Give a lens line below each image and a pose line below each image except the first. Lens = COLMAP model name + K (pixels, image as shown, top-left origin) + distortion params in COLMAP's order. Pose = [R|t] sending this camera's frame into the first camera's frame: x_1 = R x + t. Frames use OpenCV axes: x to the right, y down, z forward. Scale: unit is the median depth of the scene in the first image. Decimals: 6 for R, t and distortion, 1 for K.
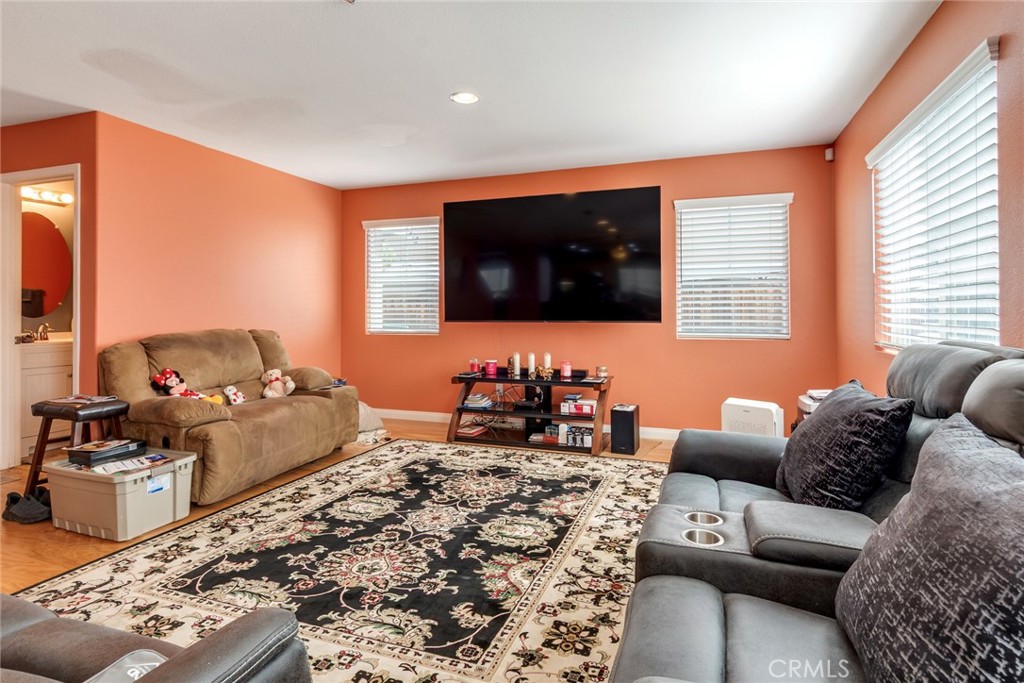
lens RADIAL K [[550.6, 0, 489.3], [0, 550.6, 306.9], [0, 0, 1]] dist [0.003847, -0.003016]
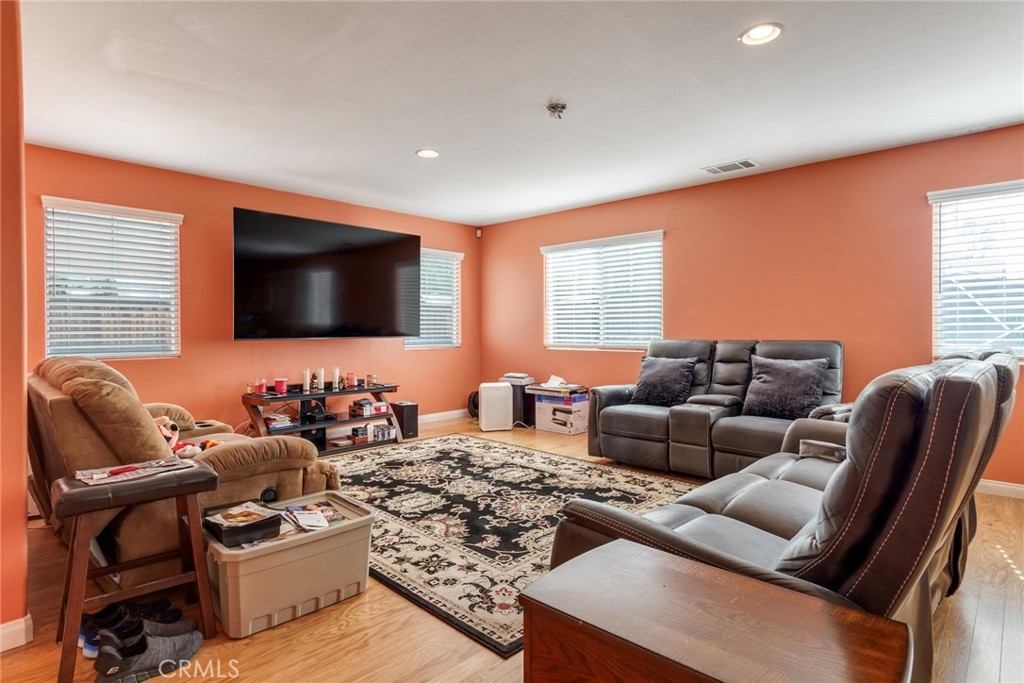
lens RADIAL K [[550.6, 0, 505.6], [0, 550.6, 336.6], [0, 0, 1]] dist [0.003847, -0.003016]
pose [[0.387227, -0.013091, 0.921891, -1.339675], [-0.005339, 0.999851, 0.016441, 0.005452], [-0.921969, -0.011288, 0.387100, 0.443796]]
